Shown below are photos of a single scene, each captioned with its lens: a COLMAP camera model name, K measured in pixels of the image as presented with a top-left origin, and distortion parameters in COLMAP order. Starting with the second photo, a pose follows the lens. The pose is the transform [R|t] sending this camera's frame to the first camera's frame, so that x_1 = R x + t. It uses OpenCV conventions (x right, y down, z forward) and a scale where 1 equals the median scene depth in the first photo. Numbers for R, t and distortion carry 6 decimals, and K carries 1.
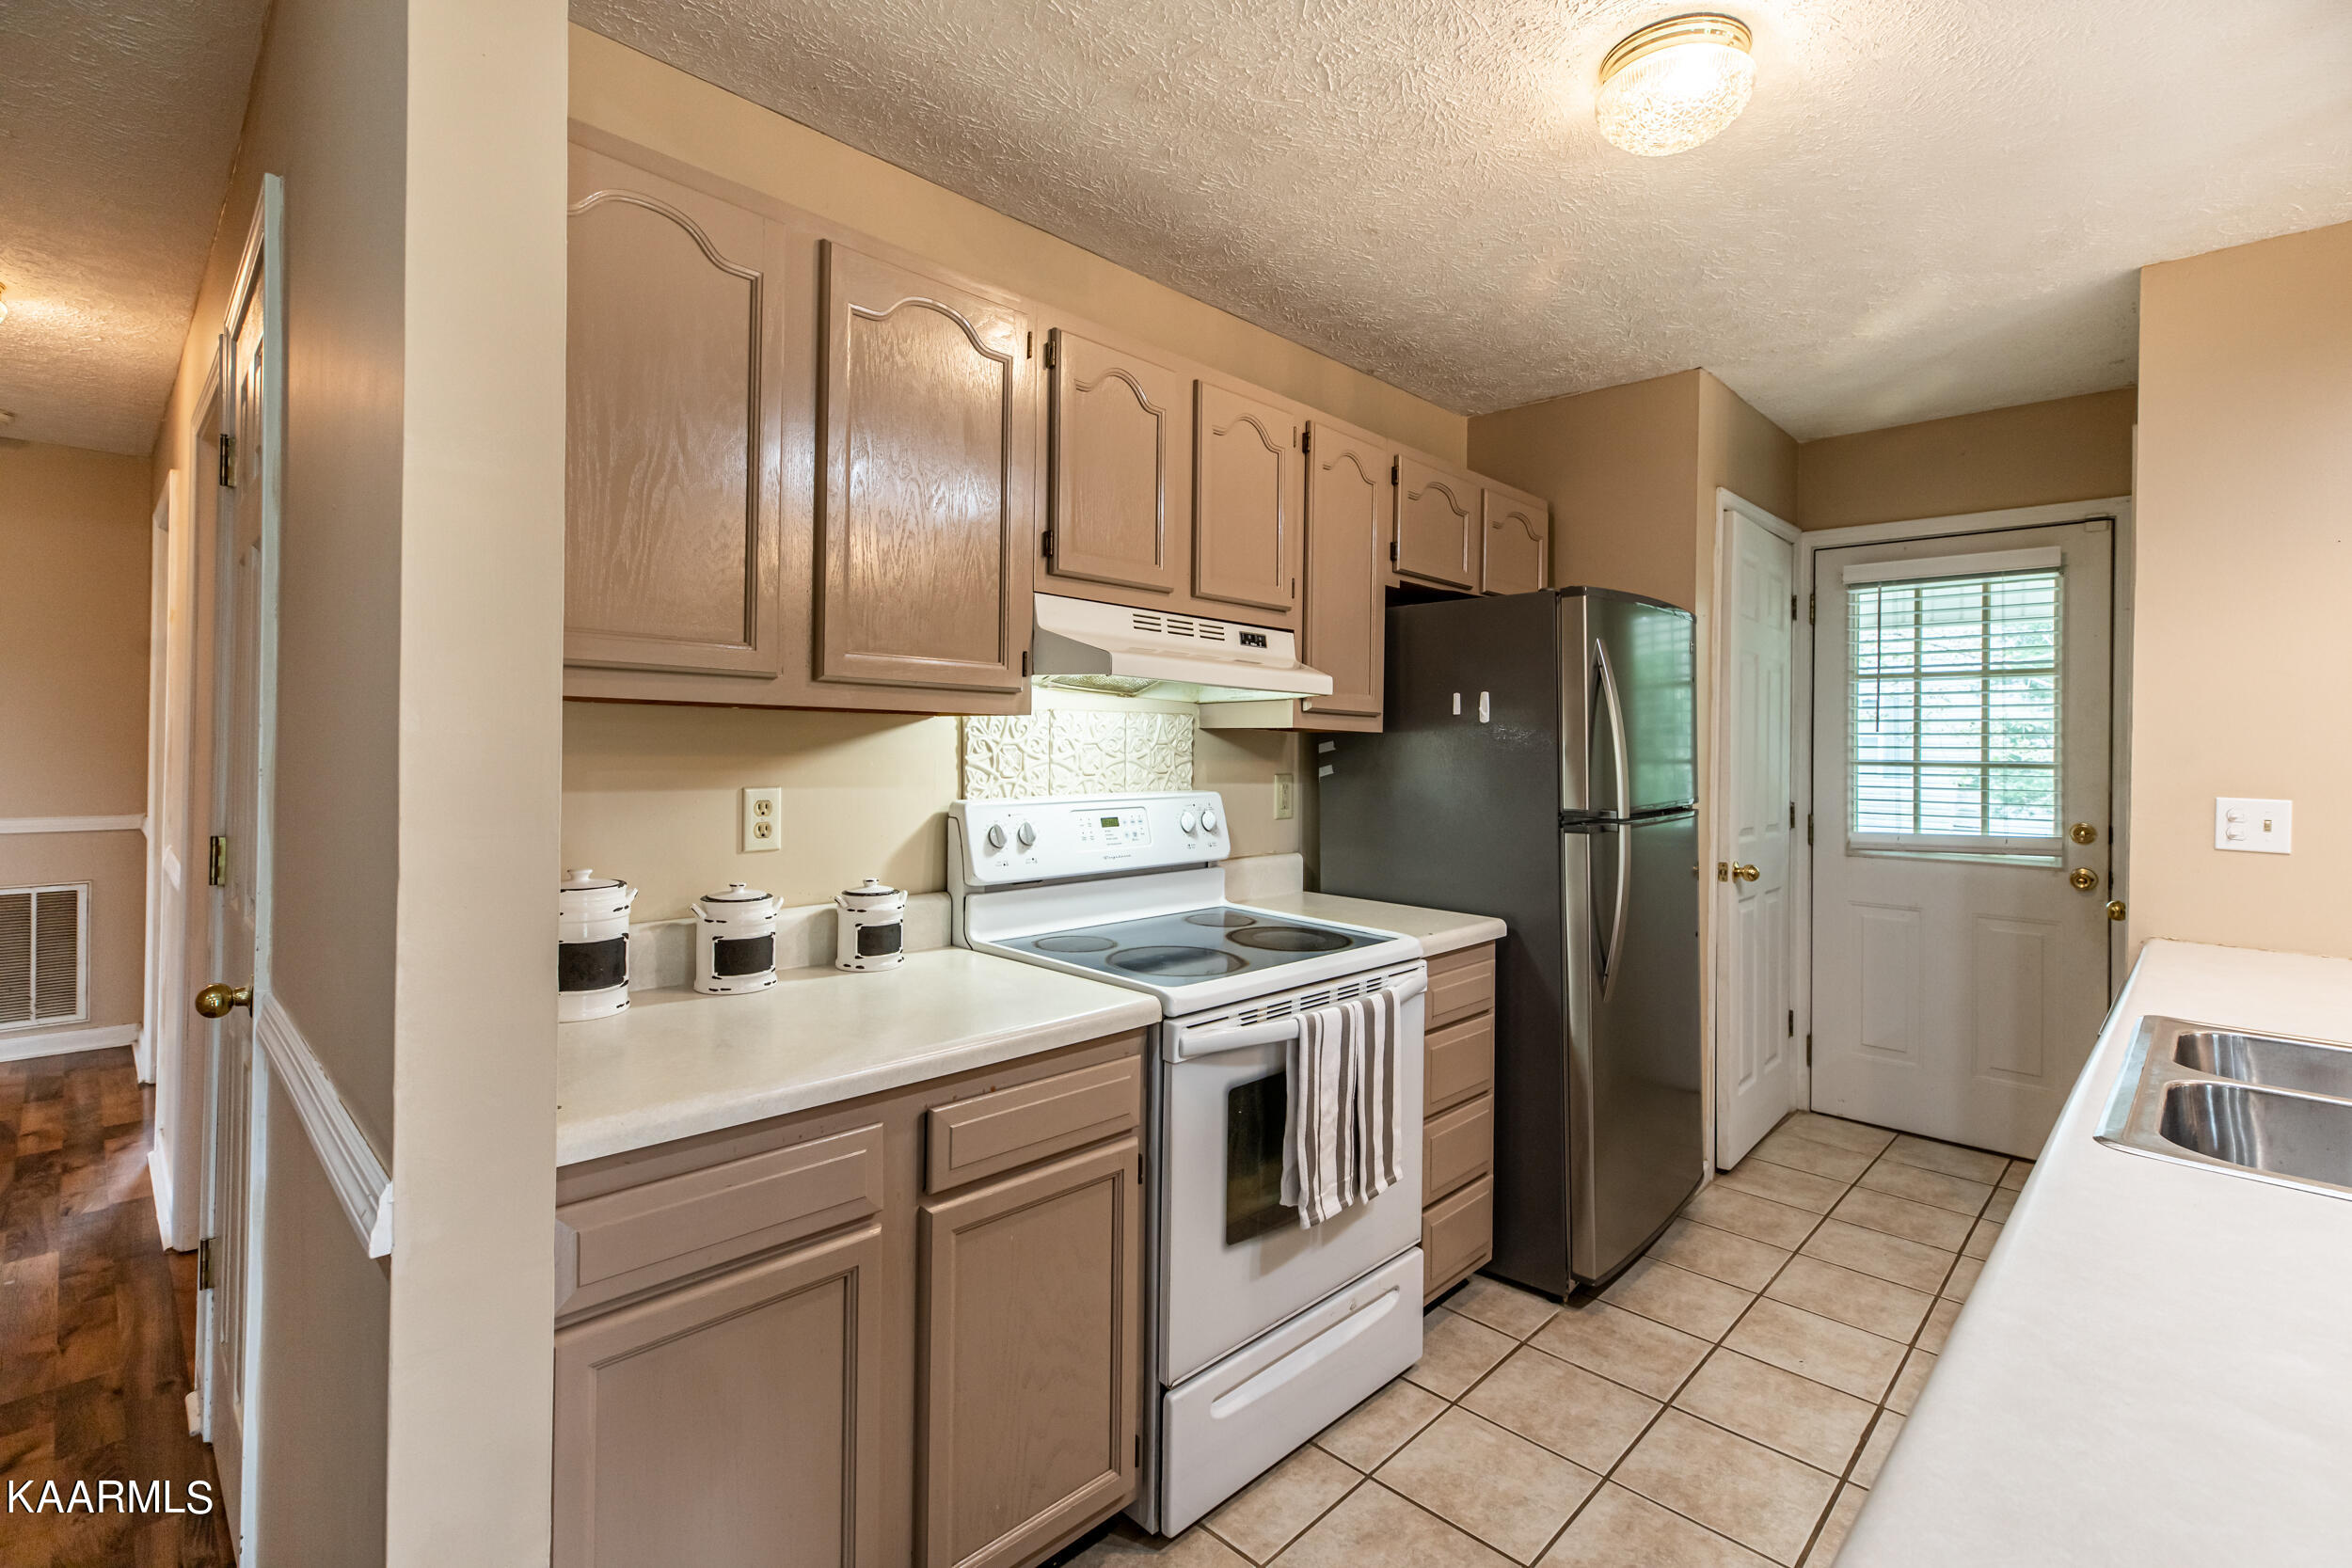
lens RADIAL K [[1063.5, 0, 1174.8], [0, 1063.5, 742.1], [0, 0, 1]] dist [-0.001162, 0.000003]
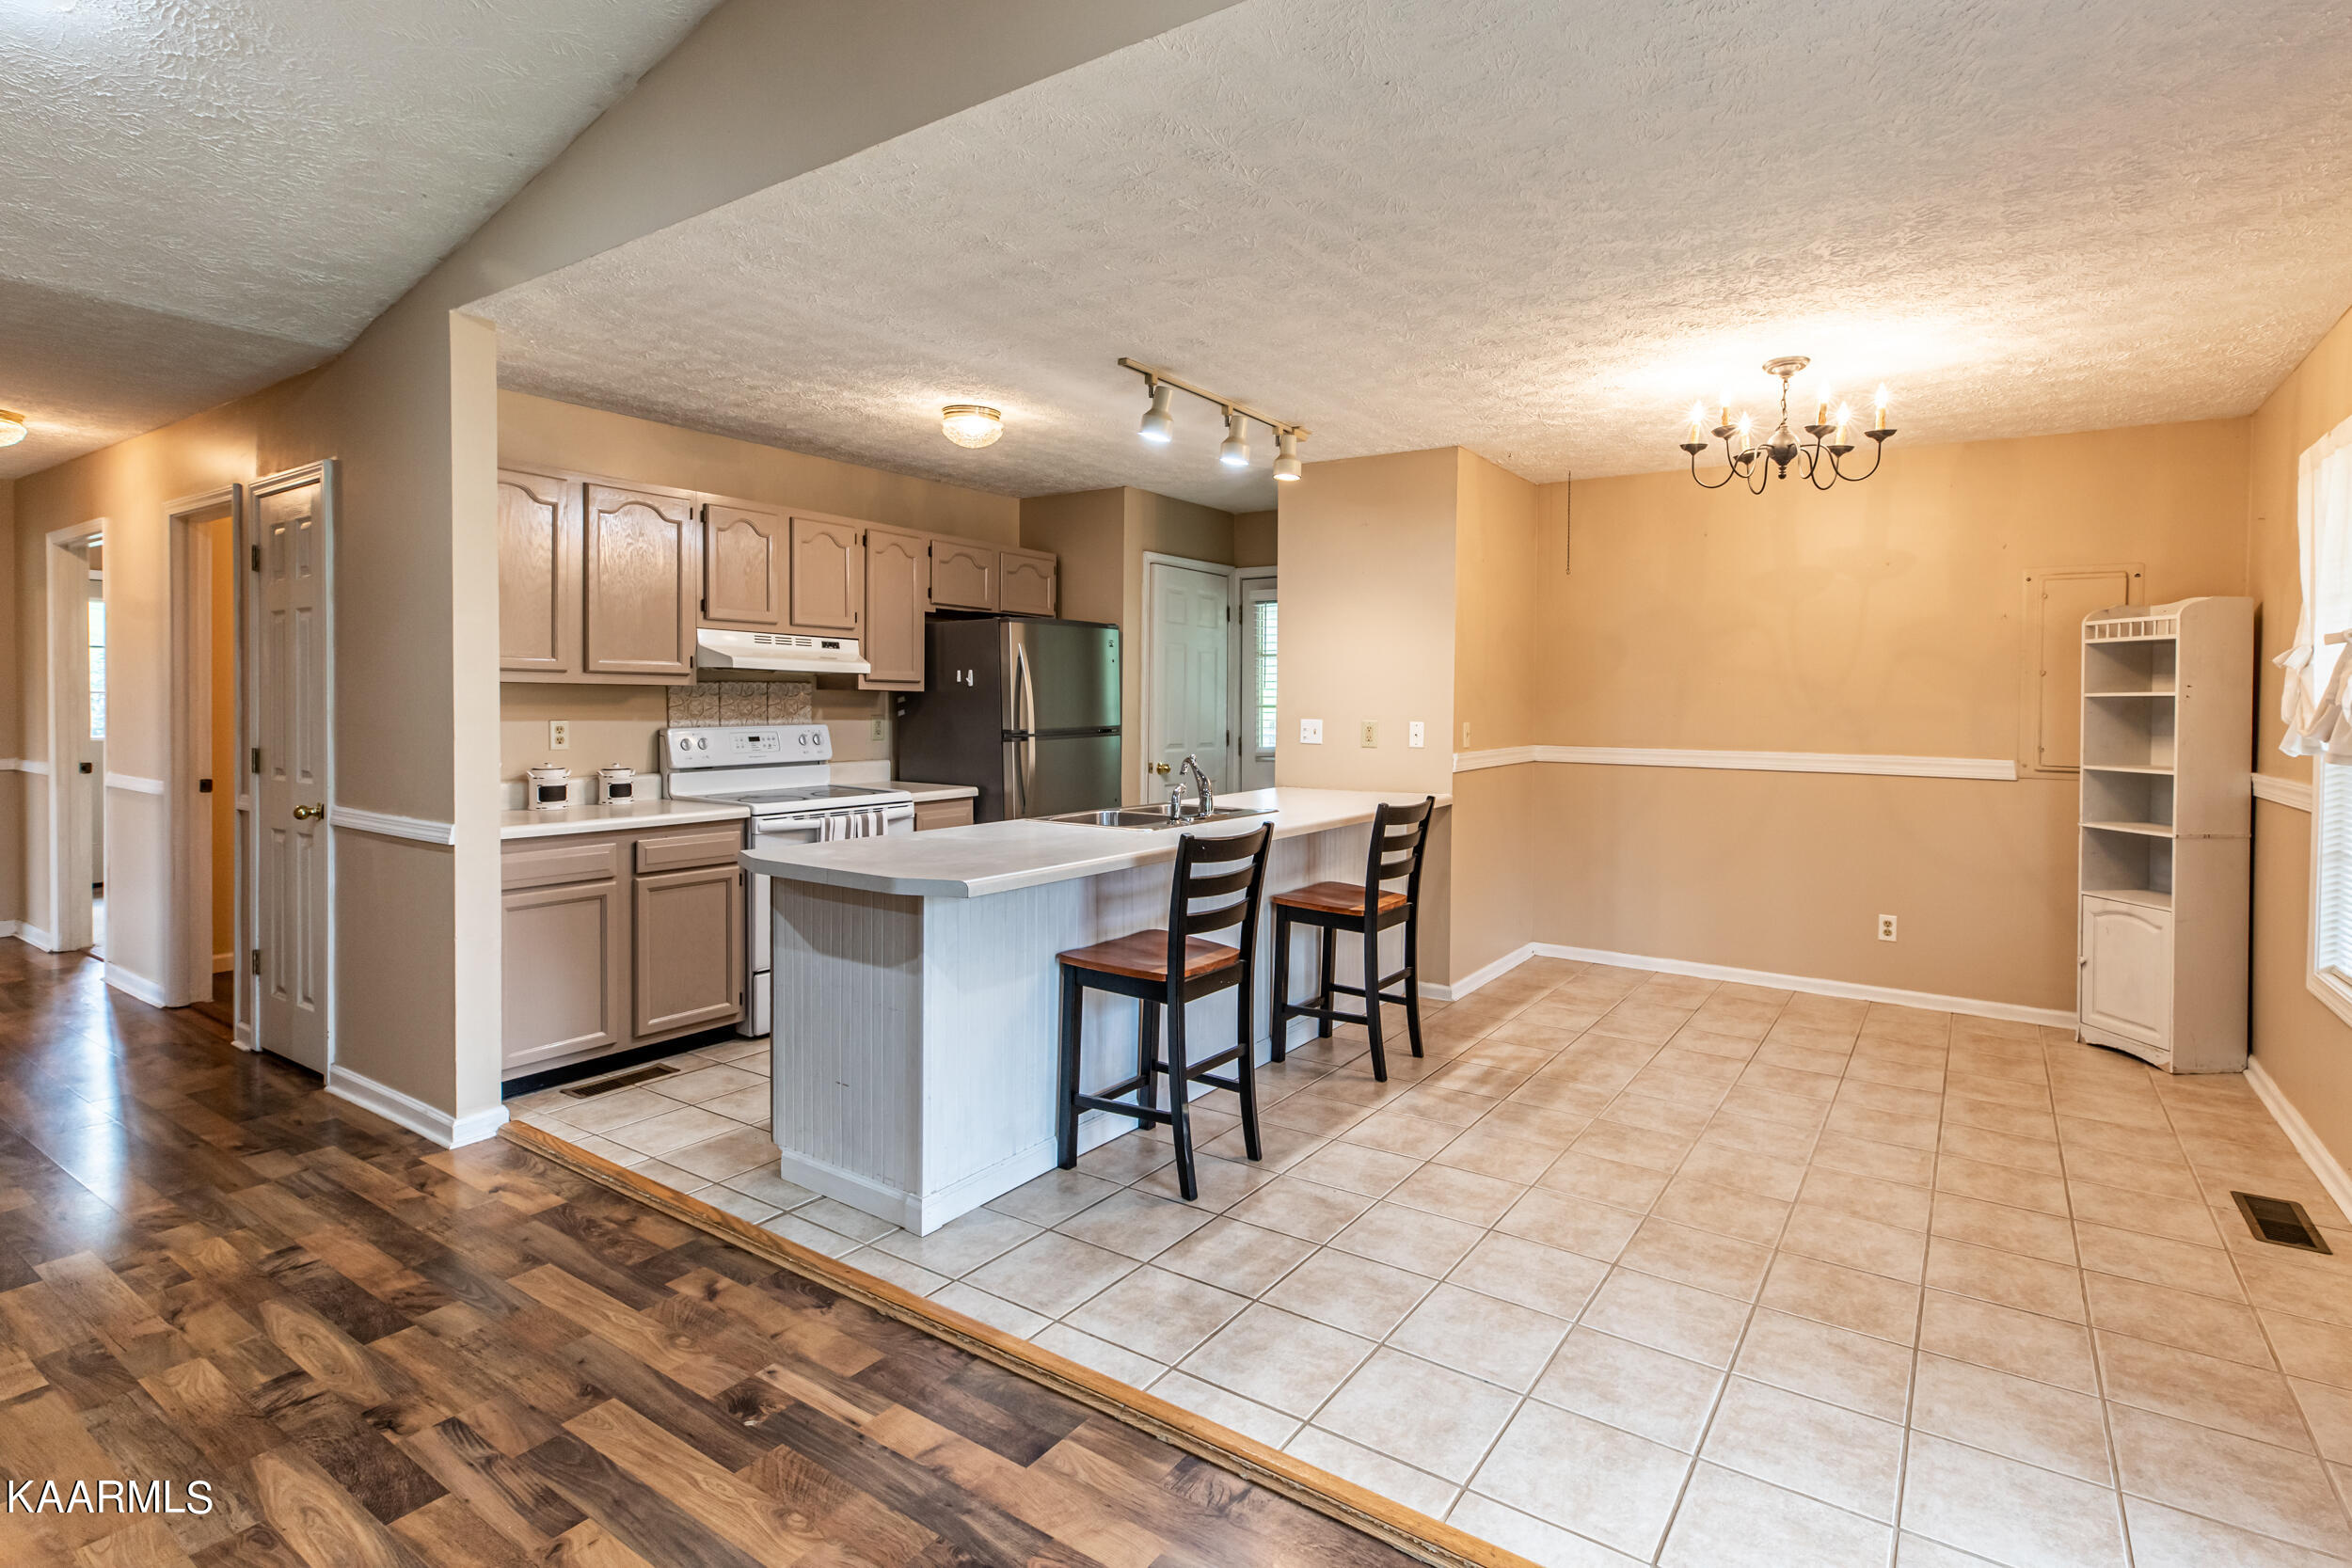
lens RADIAL K [[1122.9, 0, 1247.8], [0, 1122.9, 718.3], [0, 0, 1]] dist [0.000562, 0.000013]
pose [[0.980035, -0.011090, 0.198515, 0.442605], [0.007162, 0.999764, 0.020490, 0.002706], [-0.198695, -0.018659, 0.979884, -1.265057]]
